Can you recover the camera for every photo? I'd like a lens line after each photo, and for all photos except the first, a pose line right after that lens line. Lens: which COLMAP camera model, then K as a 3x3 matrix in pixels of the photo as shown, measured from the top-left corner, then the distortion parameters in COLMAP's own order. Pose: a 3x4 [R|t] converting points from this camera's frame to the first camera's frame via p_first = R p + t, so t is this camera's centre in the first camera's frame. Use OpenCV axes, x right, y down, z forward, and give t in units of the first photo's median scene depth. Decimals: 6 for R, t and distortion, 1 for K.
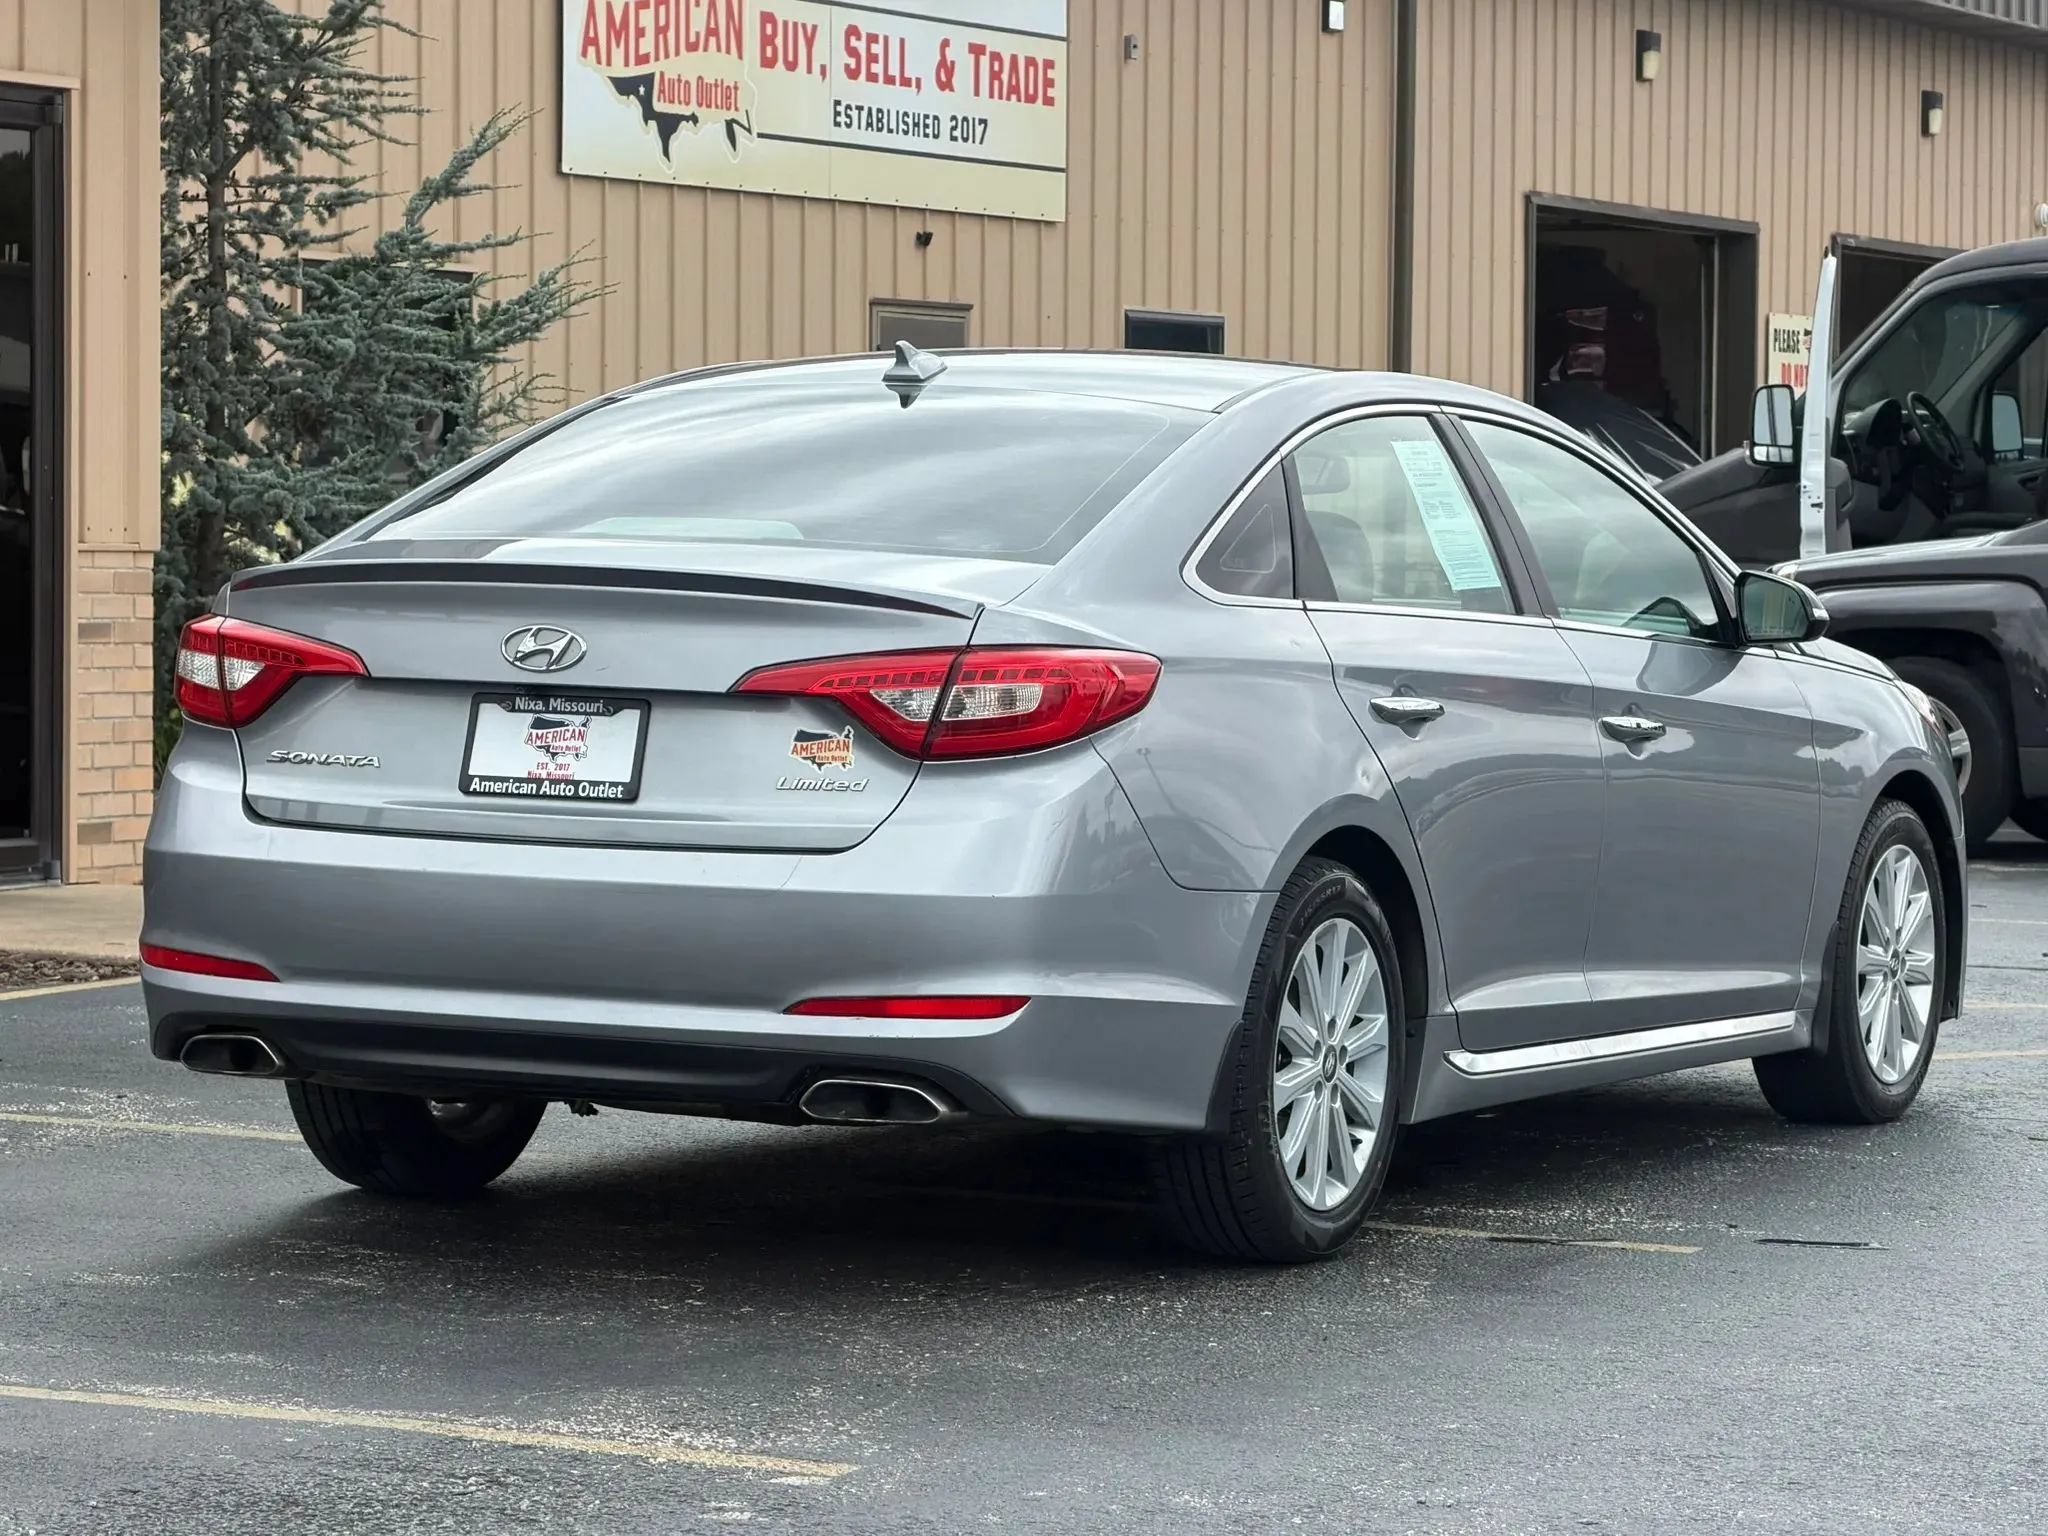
lens RADIAL K [[8095.5, 0, 1024.0], [0, 8095.5, 768.0], [0, 0, 1]] dist [0.150216, 4.095497]
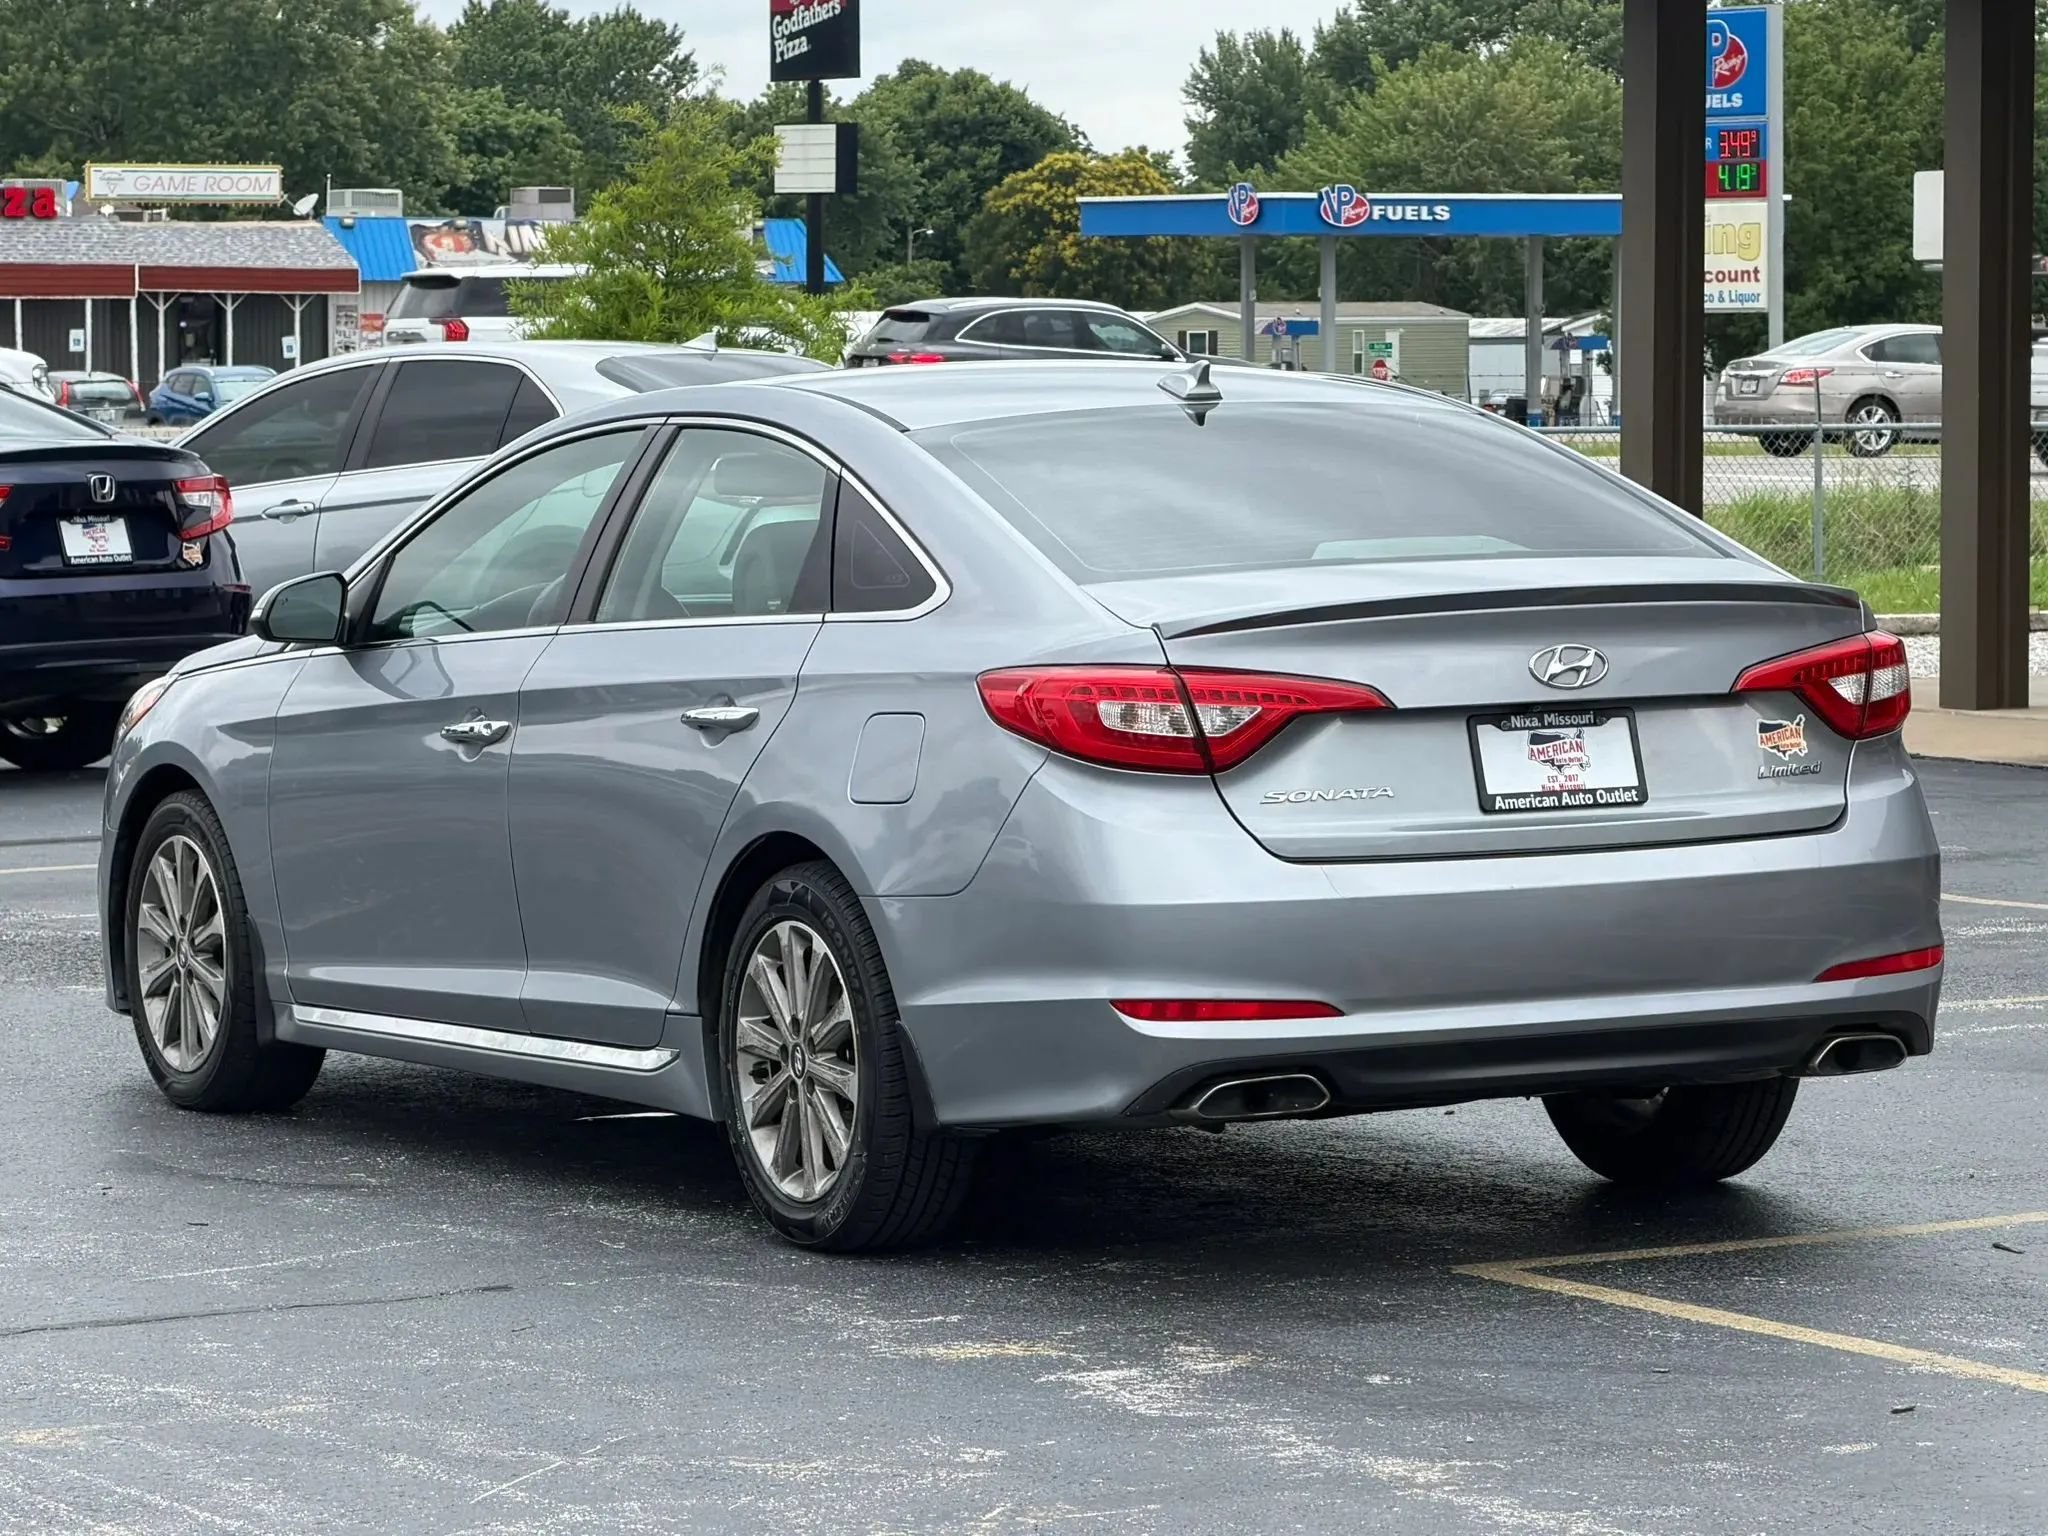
lens RADIAL K [[8095.5, 0, 1024.0], [0, 8095.5, 768.0], [0, 0, 1]] dist [0.150216, 4.095497]
pose [[0.560639, -0.083307, 0.823859, -0.907513], [0.071075, 0.996096, 0.052356, -0.057960], [-0.825004, 0.029204, 0.564372, 0.439138]]
